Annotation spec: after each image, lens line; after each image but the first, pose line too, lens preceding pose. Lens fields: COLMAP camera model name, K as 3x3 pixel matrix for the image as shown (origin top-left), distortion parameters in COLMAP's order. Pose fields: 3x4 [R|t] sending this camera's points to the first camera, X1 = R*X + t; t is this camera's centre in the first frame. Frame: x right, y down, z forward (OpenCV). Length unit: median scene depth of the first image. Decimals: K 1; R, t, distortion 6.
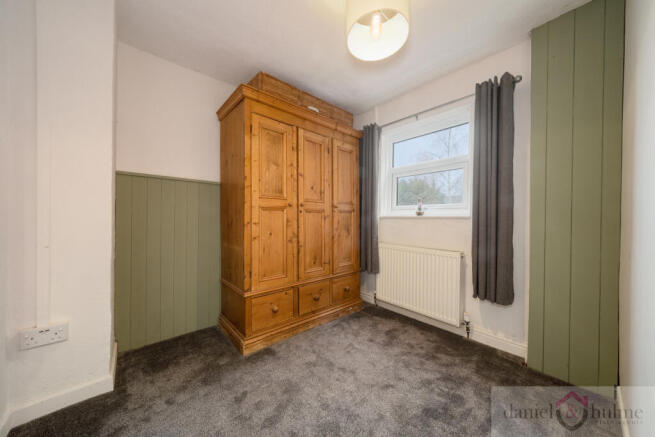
lens RADIAL K [[220.7, 0, 329.1], [0, 220.7, 220.0], [0, 0, 1]] dist [0.000271, 0.000017]
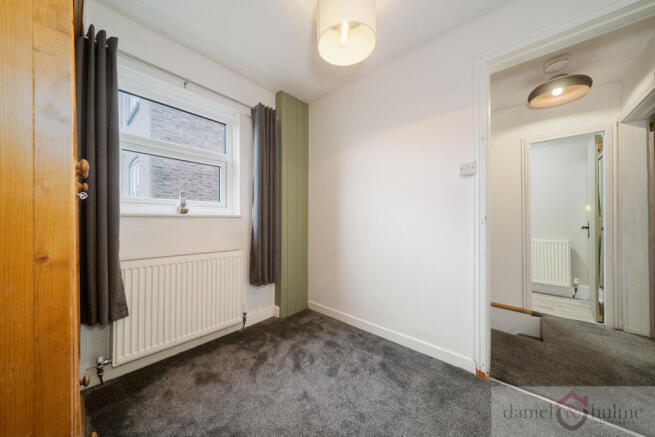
lens RADIAL K [[220.3, 0, 325.1], [0, 220.3, 217.3], [0, 0, 1]] dist [0.001151, 0.000049]
pose [[-0.110630, 0.002645, 0.993858, -0.446933], [0.003886, 0.999990, -0.002229, -0.003434], [-0.993854, 0.003615, -0.110639, 0.663956]]
